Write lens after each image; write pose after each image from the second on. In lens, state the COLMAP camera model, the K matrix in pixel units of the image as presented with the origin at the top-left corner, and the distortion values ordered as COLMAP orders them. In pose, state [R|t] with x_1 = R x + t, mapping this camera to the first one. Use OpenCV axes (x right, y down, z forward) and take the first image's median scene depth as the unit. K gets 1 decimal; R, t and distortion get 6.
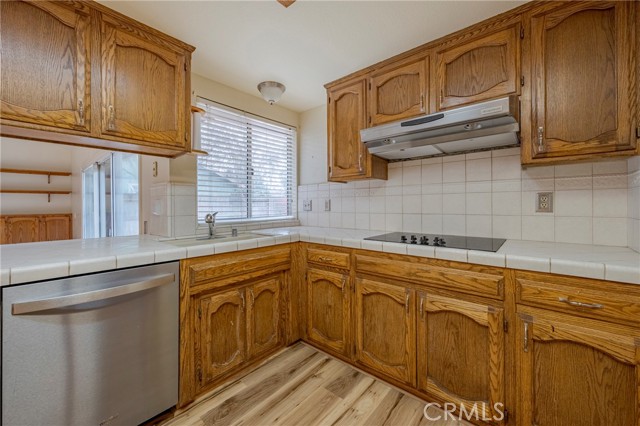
lens RADIAL K [[253.9, 0, 318.9], [0, 253.9, 205.9], [0, 0, 1]] dist [-0.001164, 0.000240]
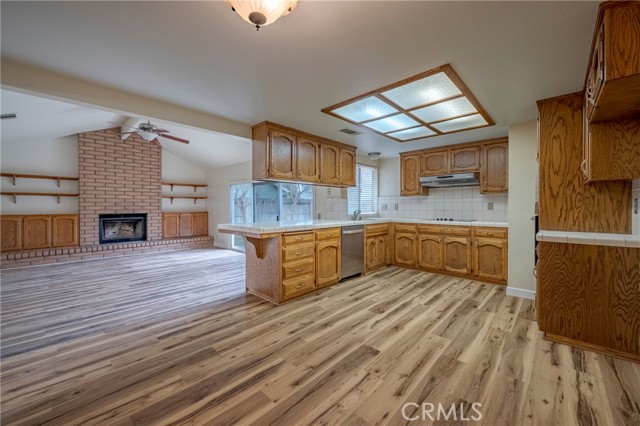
lens RADIAL K [[253.9, 0, 318.3], [0, 253.9, 207.1], [0, 0, 1]] dist [-0.001164, 0.000240]
pose [[0.998635, 0.003322, -0.052135, -0.807609], [-0.003296, 0.999994, 0.000596, 0.000735], [0.052136, -0.000423, 0.998640, -1.788359]]
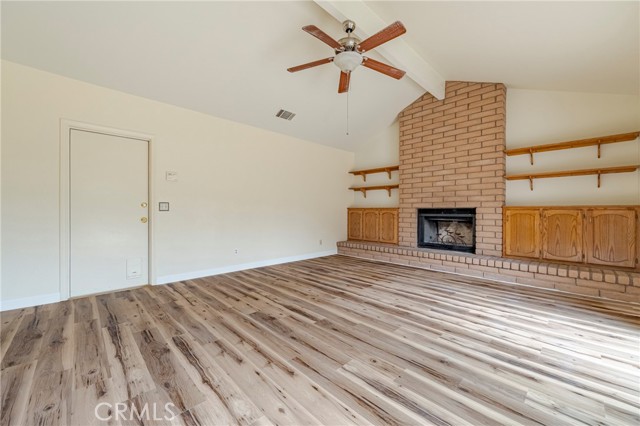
lens RADIAL K [[253.9, 0, 320.9], [0, 253.9, 210.9], [0, 0, 1]] dist [-0.001164, 0.000240]
pose [[-0.084489, 0.002741, -0.996421, -1.293077], [-0.005386, 0.999980, 0.003207, 0.160116], [0.996410, 0.005638, -0.084473, 1.254450]]
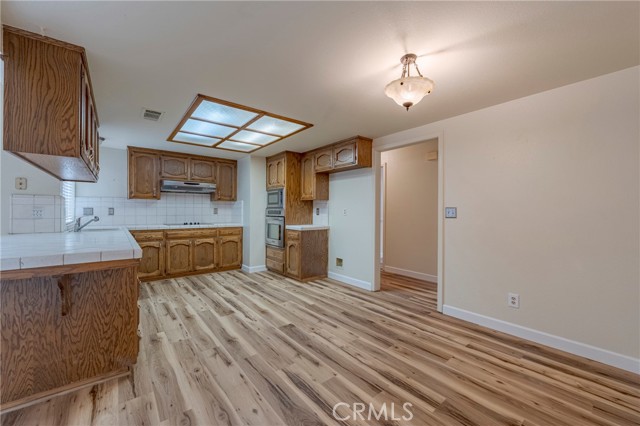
lens RADIAL K [[253.9, 0, 319.5], [0, 253.9, 211.7], [0, 0, 1]] dist [-0.001164, 0.000240]
pose [[0.186663, 0.003774, 0.982417, -2.150506], [-0.002652, 0.999991, -0.003338, 0.000452], [-0.982420, -0.001983, 0.186671, -0.990948]]
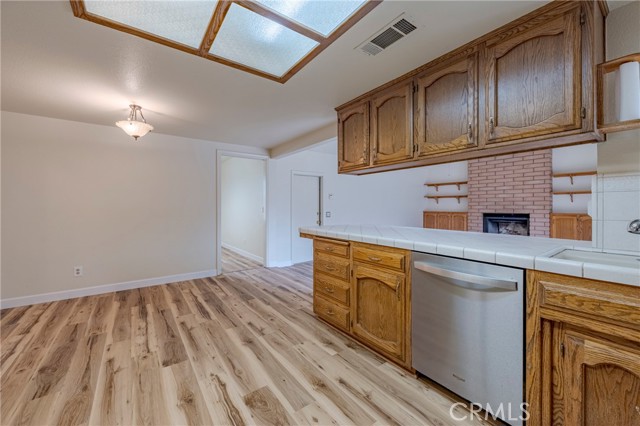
lens RADIAL K [[253.9, 0, 320.8], [0, 253.9, 205.4], [0, 0, 1]] dist [-0.001164, 0.000240]
pose [[-0.228554, 0.000029, -0.973531, 0.388073], [0.000837, 1.000000, -0.000166, -0.003444], [0.973531, -0.000853, -0.228554, 0.445657]]
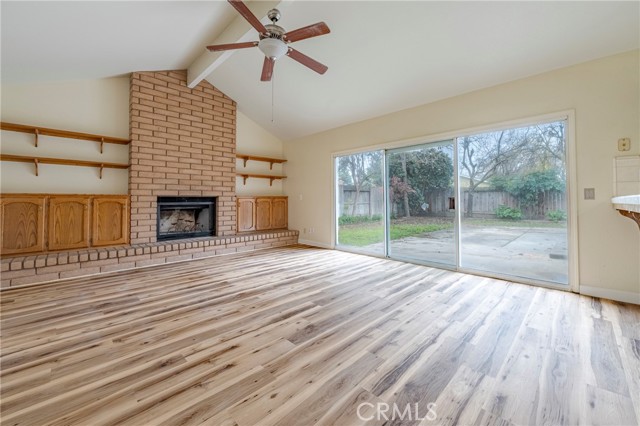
lens RADIAL K [[253.9, 0, 321.5], [0, 253.9, 196.9], [0, 0, 1]] dist [-0.001164, 0.000240]
pose [[0.997580, 0.003985, -0.069414, -2.642914], [-0.004958, 0.999892, -0.013855, 0.169885], [0.069351, 0.014165, 0.997492, -0.457457]]
